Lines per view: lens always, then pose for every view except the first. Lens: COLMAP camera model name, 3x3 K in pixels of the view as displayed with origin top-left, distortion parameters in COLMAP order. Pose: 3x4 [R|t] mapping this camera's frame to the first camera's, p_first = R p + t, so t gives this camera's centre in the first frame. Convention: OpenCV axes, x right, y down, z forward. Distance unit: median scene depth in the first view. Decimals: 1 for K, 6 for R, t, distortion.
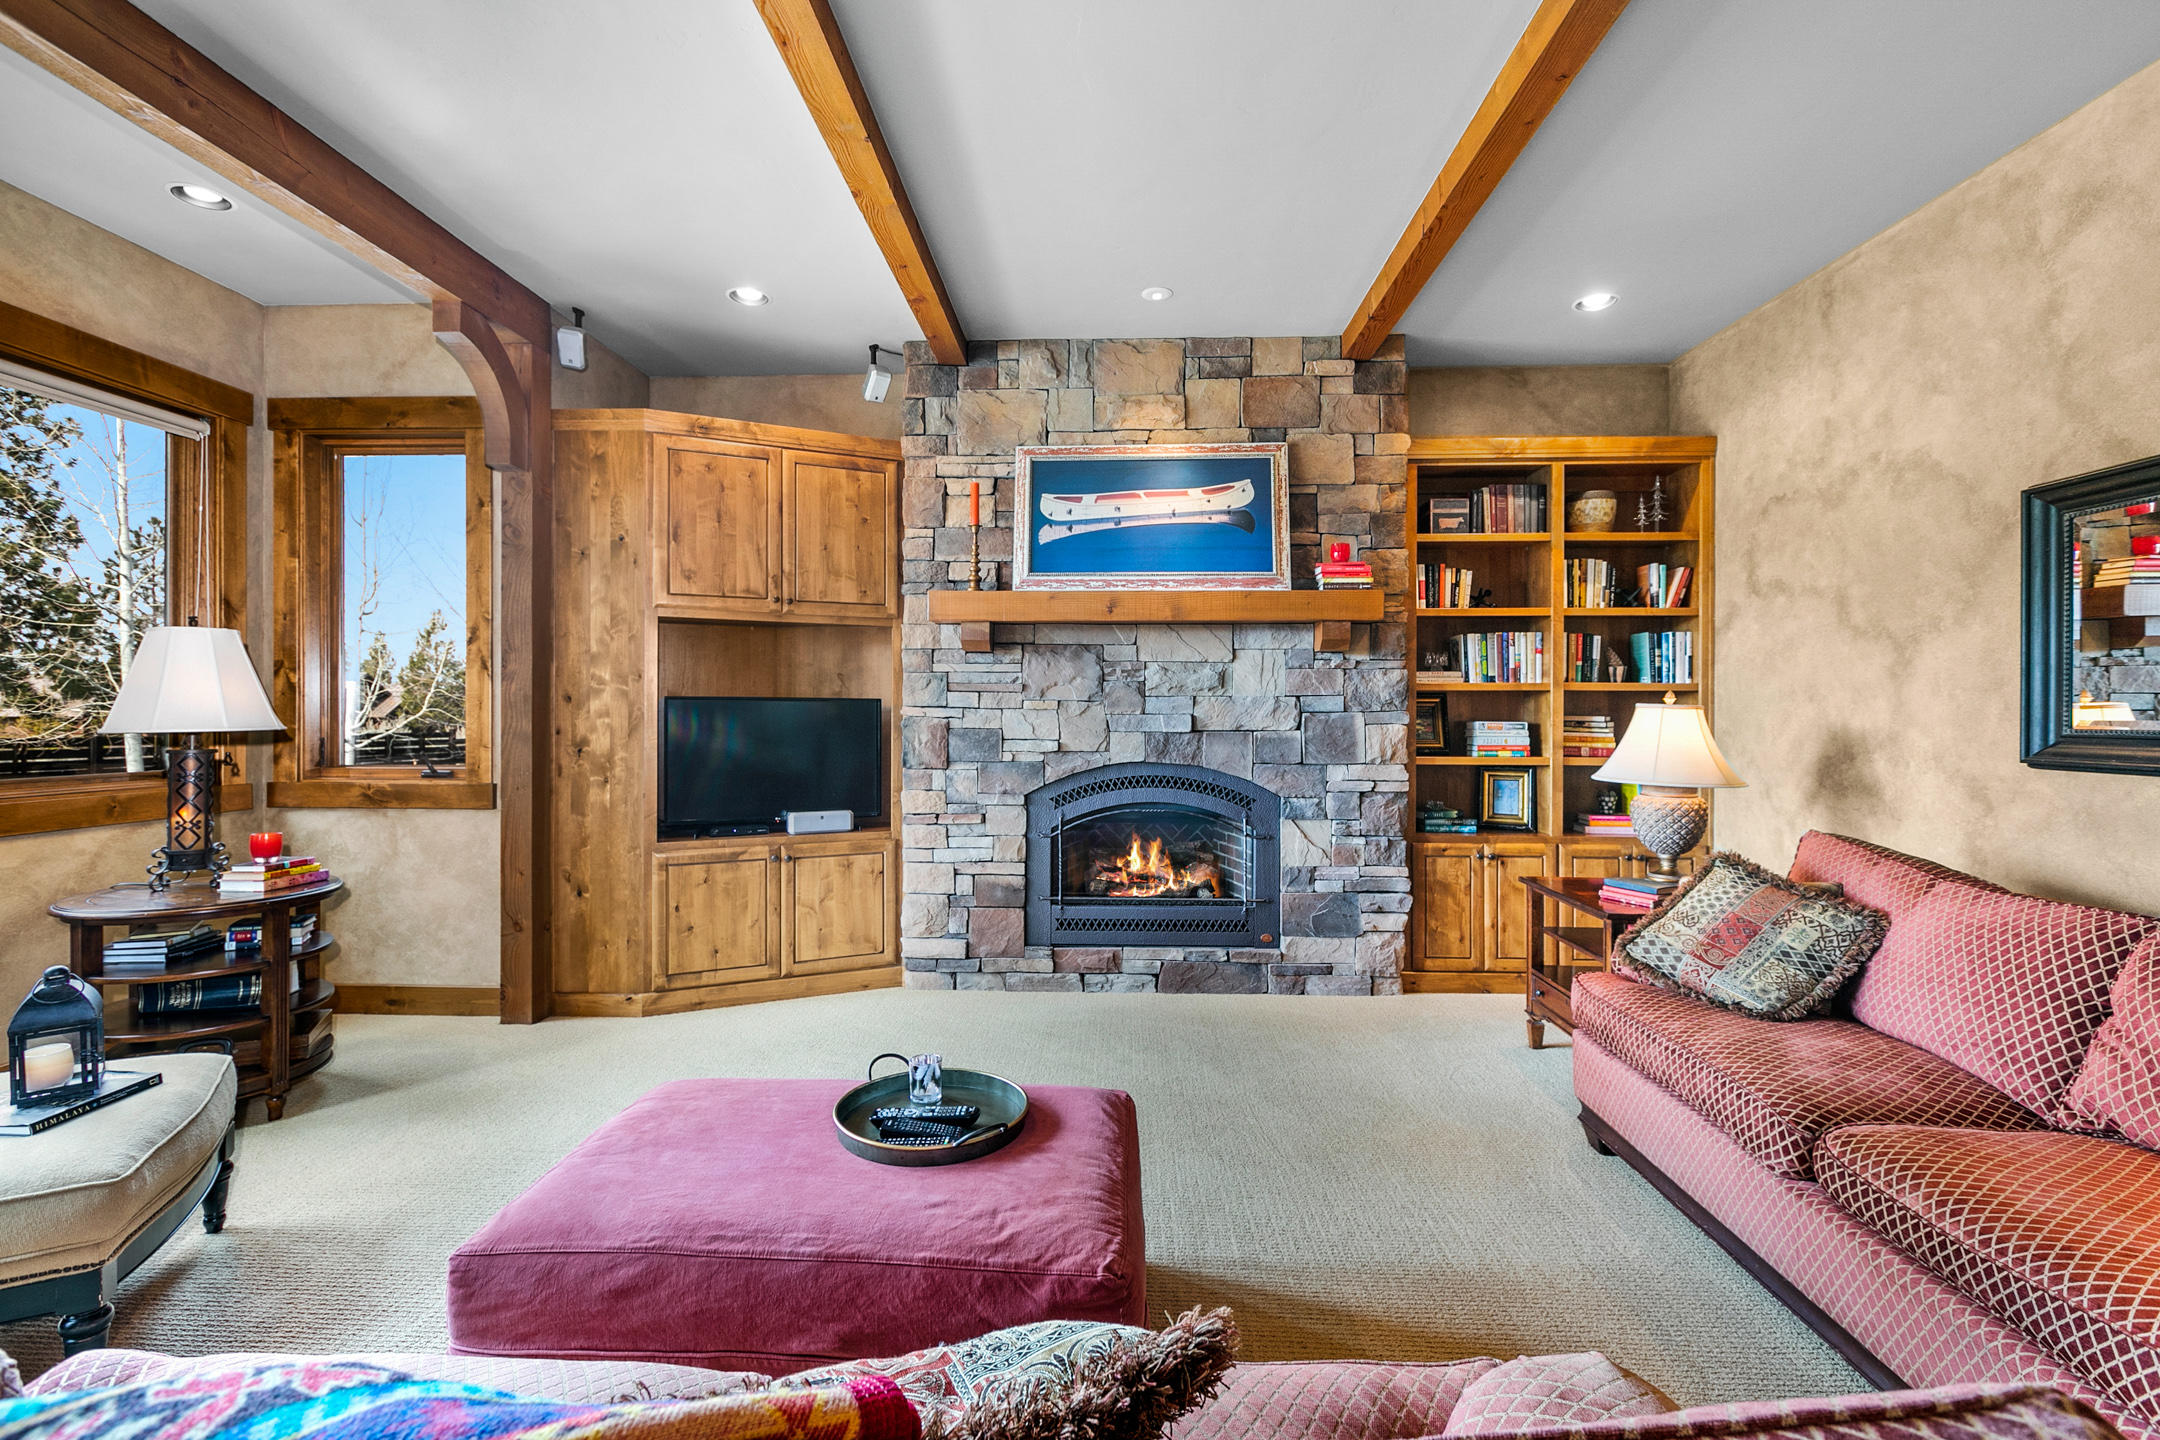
lens RADIAL K [[962.4, 0, 1088.4], [0, 962.4, 712.6], [0, 0, 1]] dist [-0.000314, 0.000318]
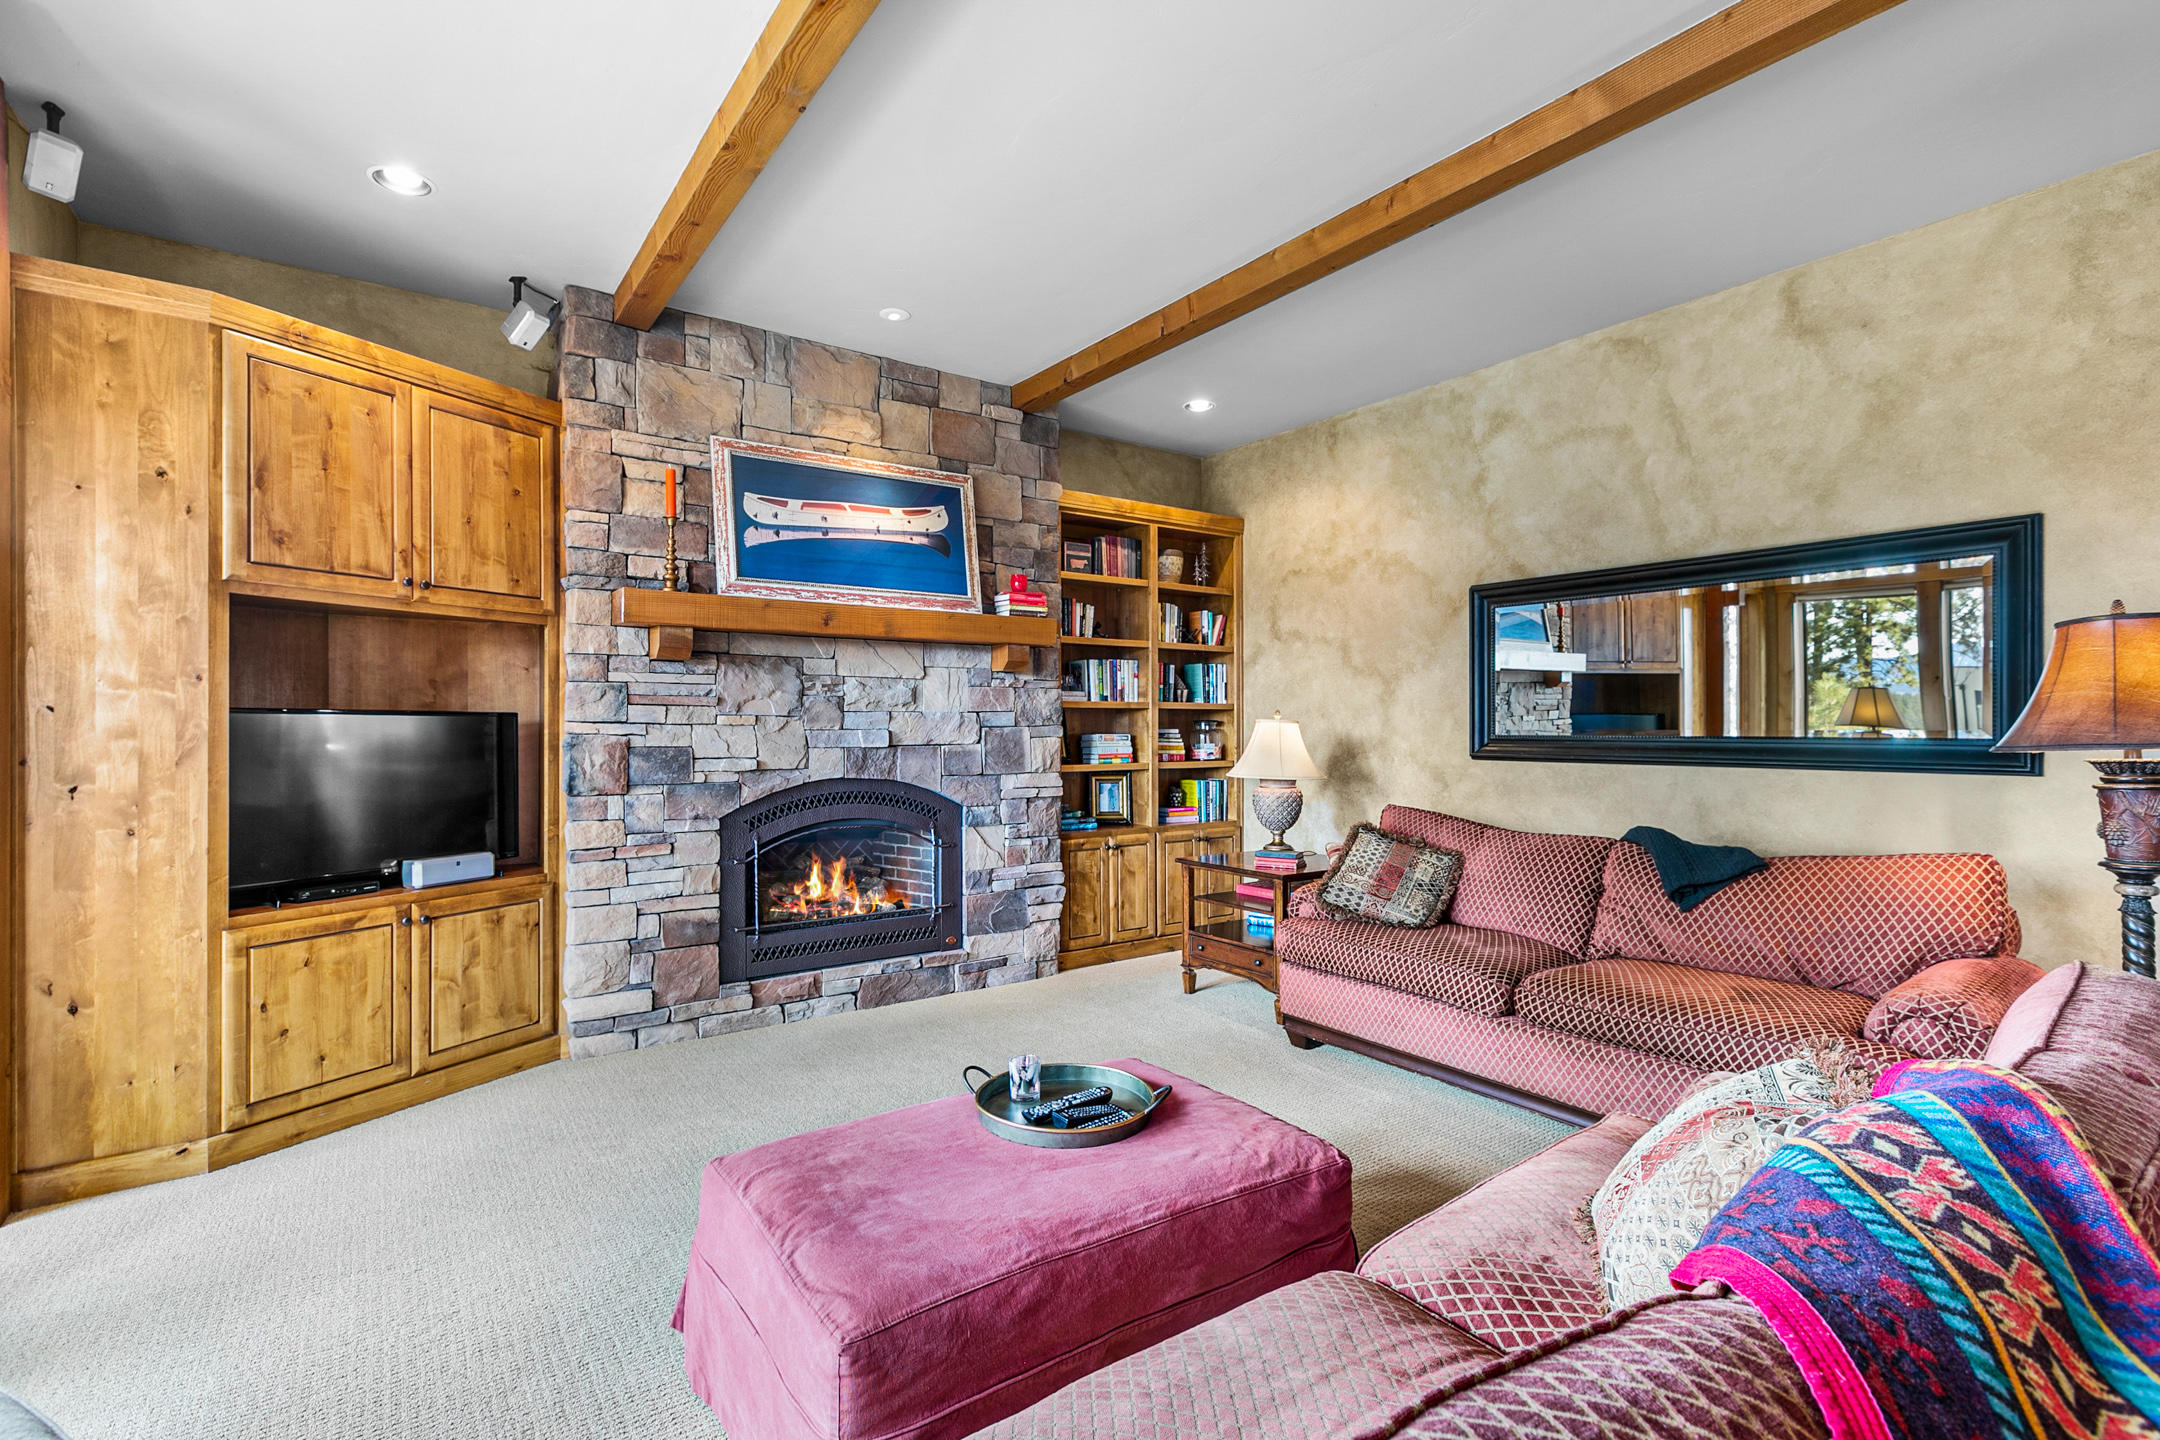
lens RADIAL K [[962.4, 0, 1123.2], [0, 962.4, 722.2], [0, 0, 1]] dist [-0.000314, 0.000318]
pose [[0.793749, -0.000554, 0.608245, -0.331578], [0.003960, 0.999983, -0.004257, -0.000567], [-0.608232, 0.005787, 0.793738, 0.048127]]
